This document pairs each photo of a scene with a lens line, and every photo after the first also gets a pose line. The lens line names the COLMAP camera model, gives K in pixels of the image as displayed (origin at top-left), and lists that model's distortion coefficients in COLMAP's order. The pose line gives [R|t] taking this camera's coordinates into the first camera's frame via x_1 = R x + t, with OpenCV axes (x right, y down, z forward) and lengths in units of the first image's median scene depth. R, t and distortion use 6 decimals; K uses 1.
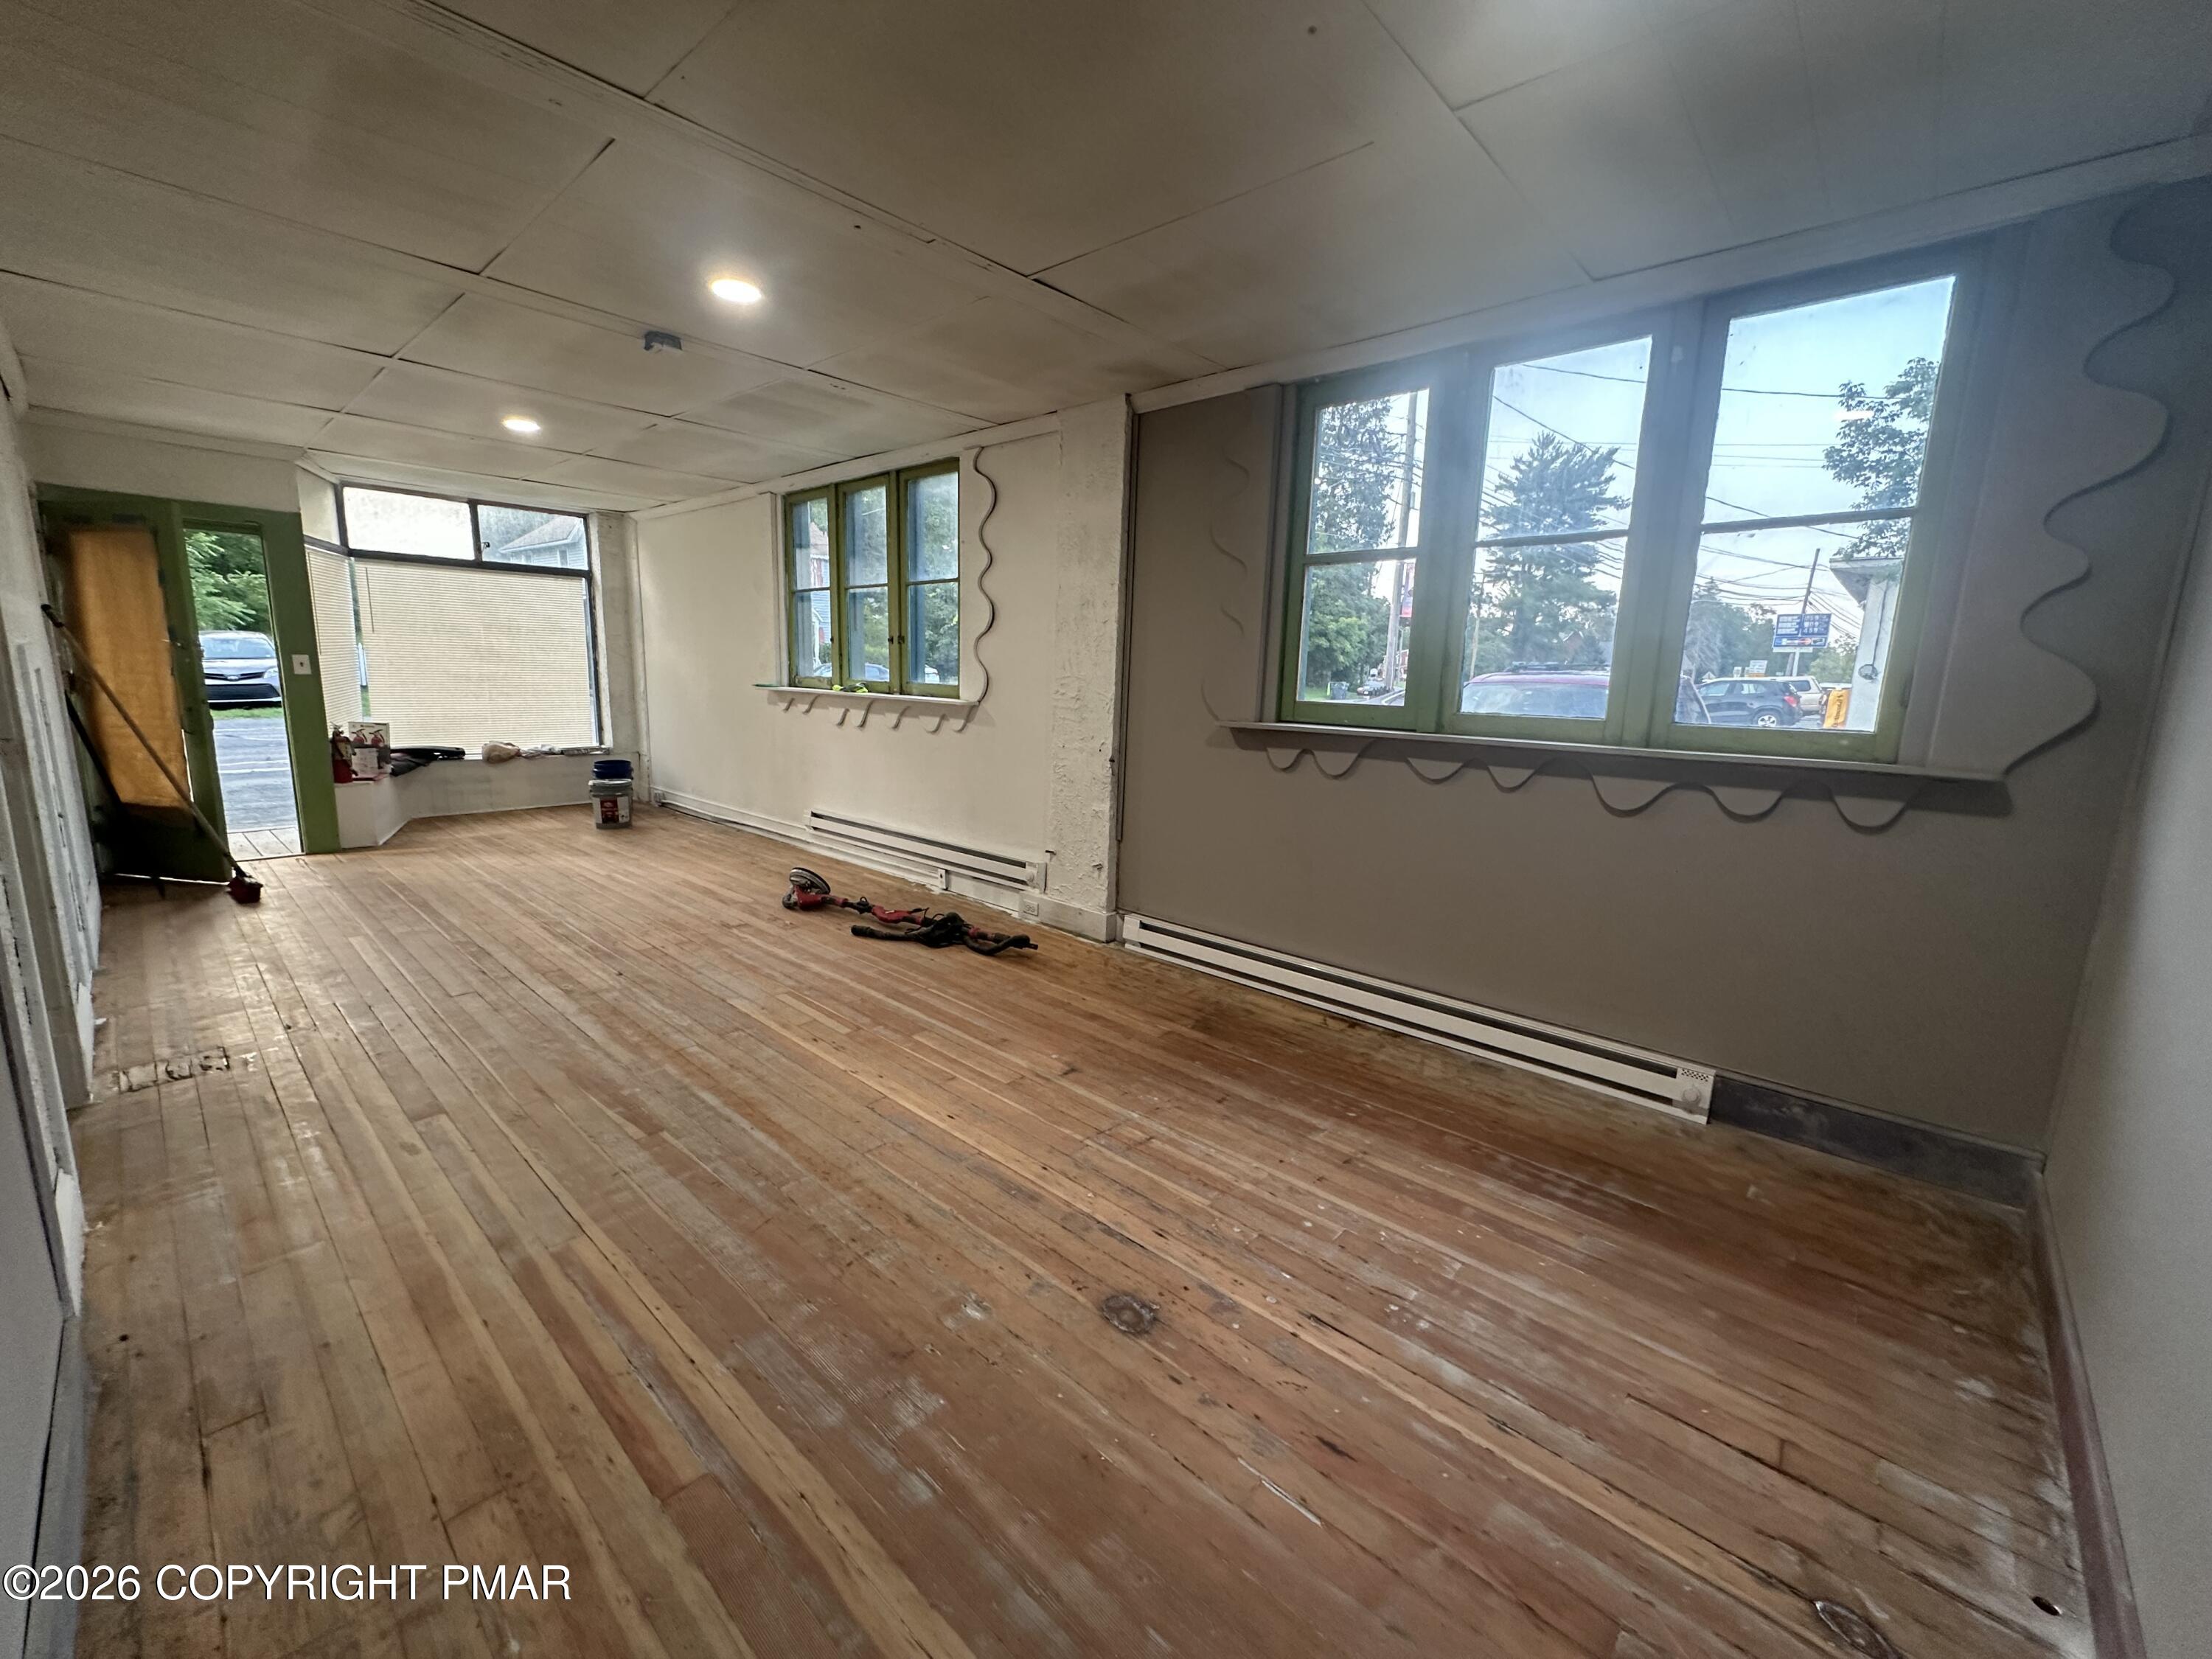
lens RADIAL K [[890.6, 0, 1097.4], [0, 890.6, 833.6], [0, 0, 1]] dist [0.002396, 0.000136]
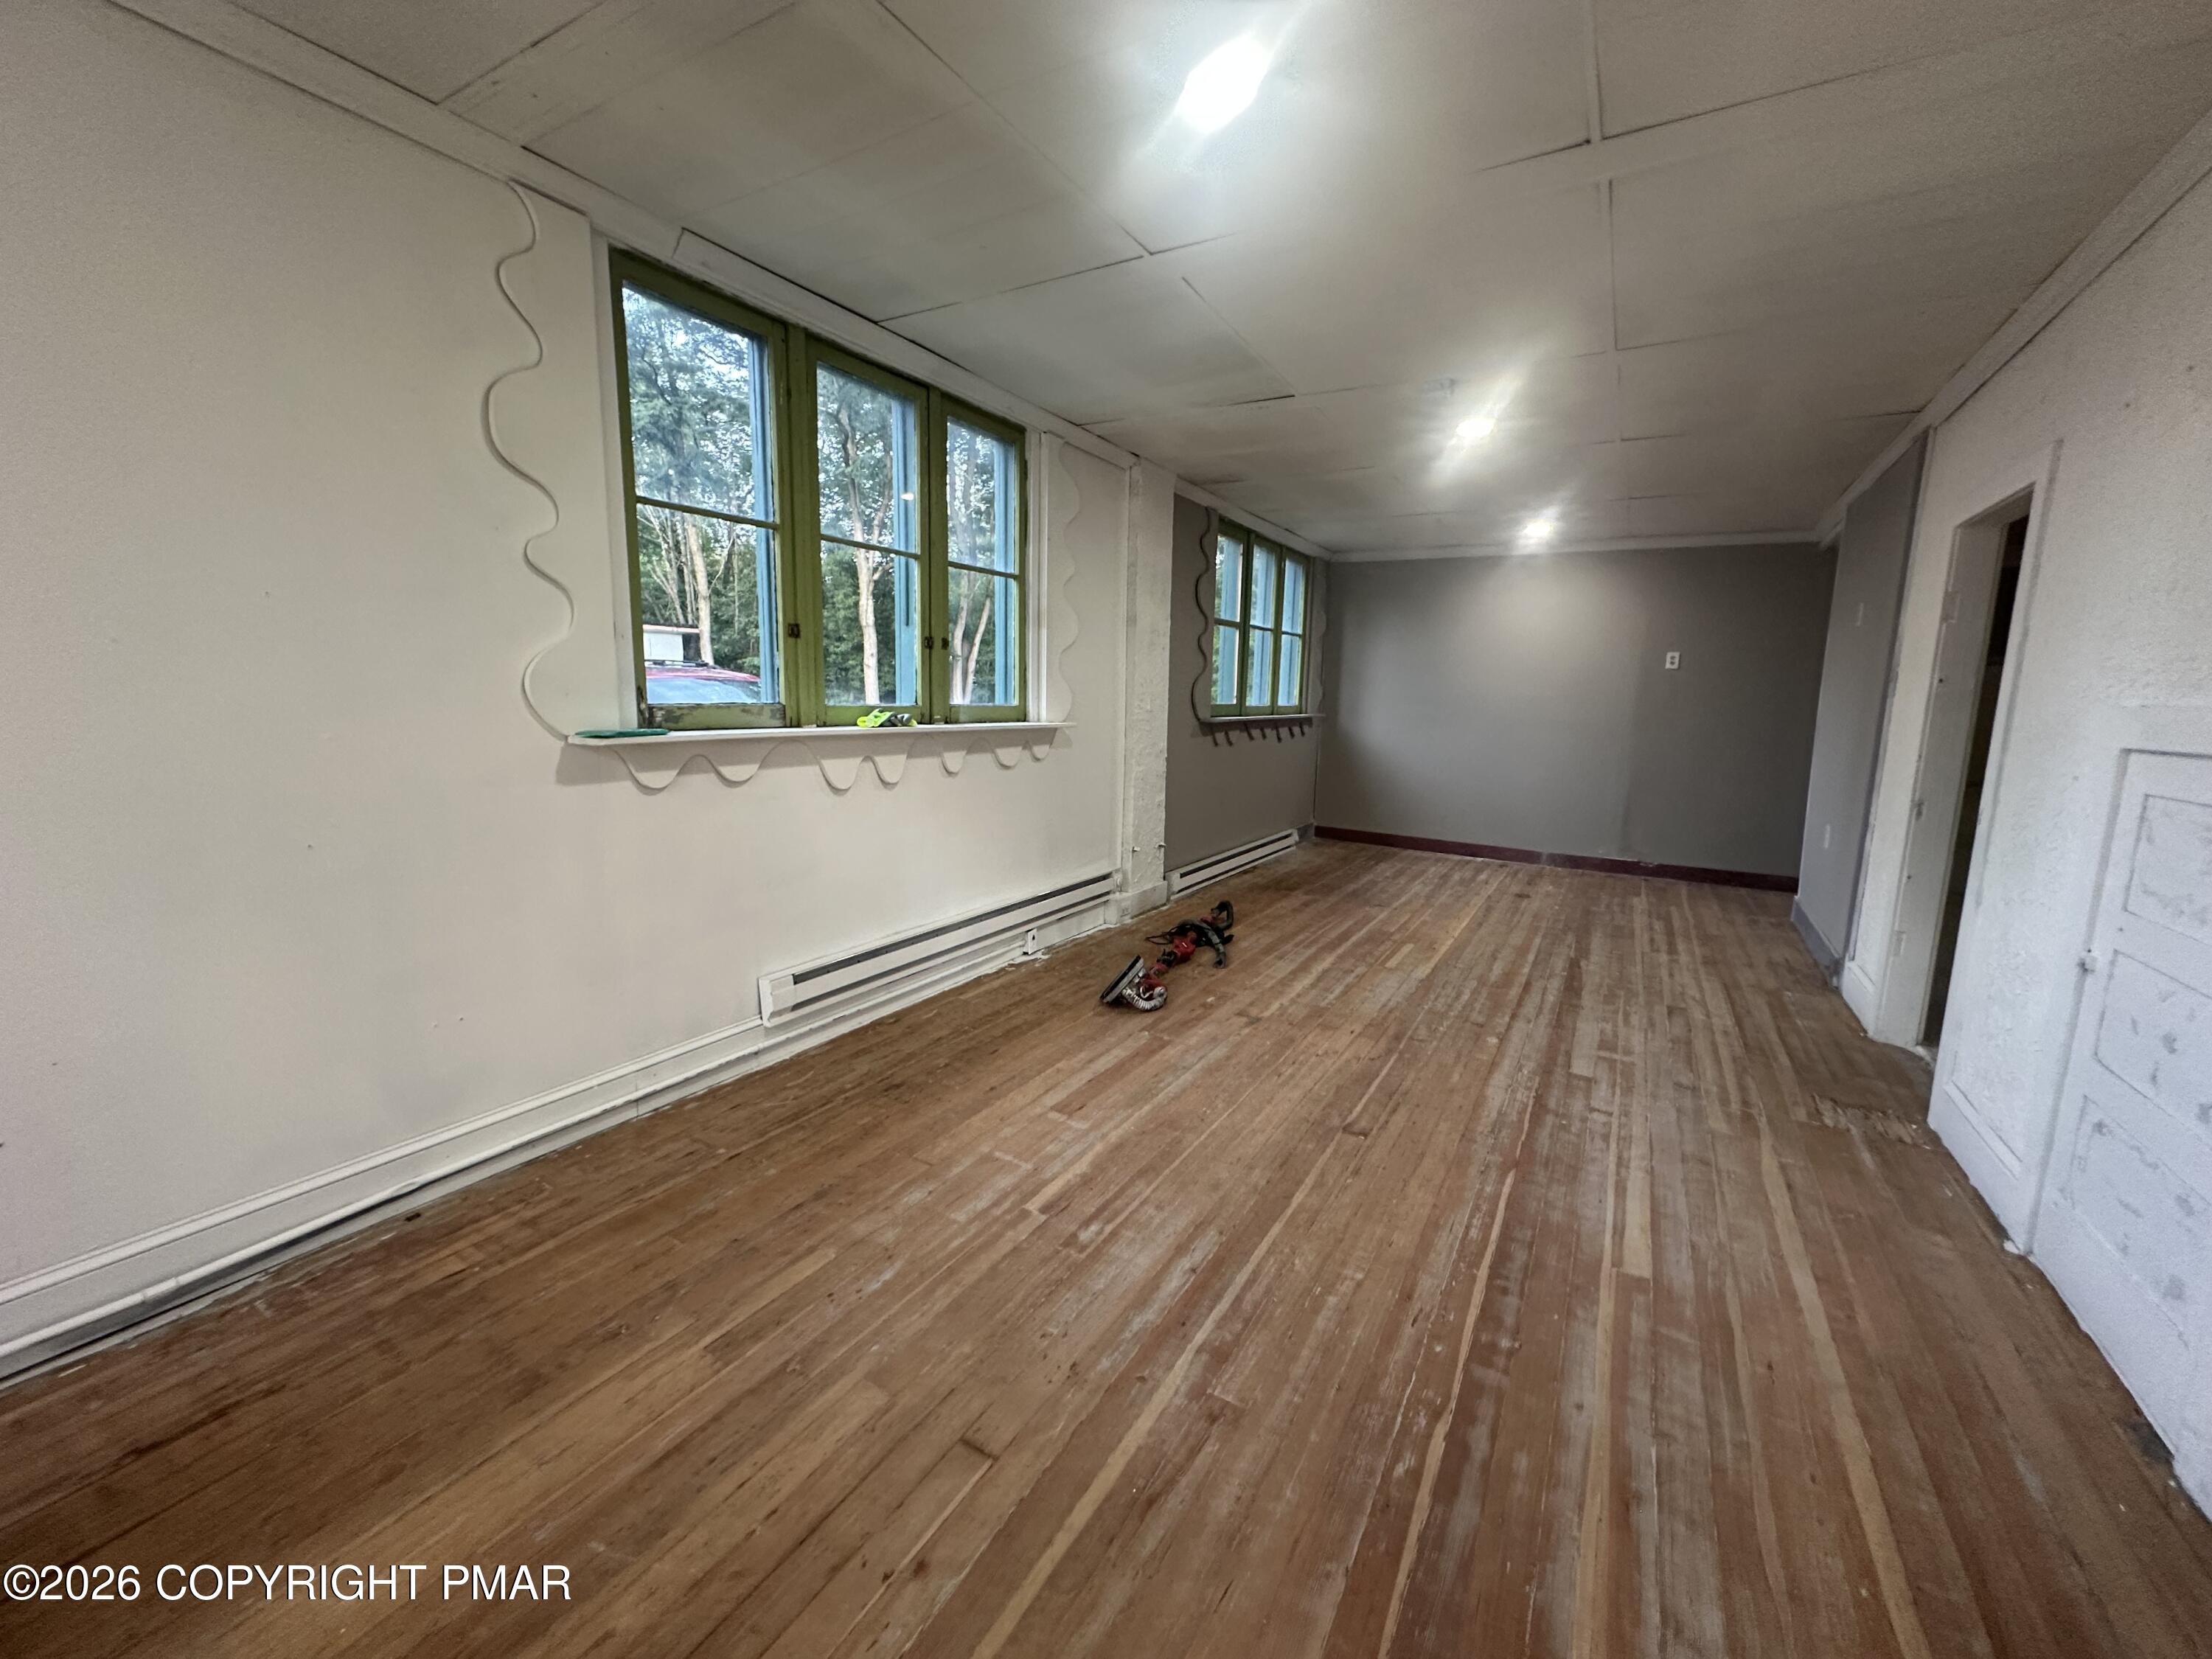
lens RADIAL K [[890.6, 0, 1099.0], [0, 890.6, 827.7], [0, 0, 1]] dist [0.002396, 0.000136]
pose [[-0.205075, -0.168676, 0.964102, -1.123702], [0.161948, 0.965612, 0.203389, -0.242975], [-0.965255, 0.197845, -0.170706, 1.245688]]
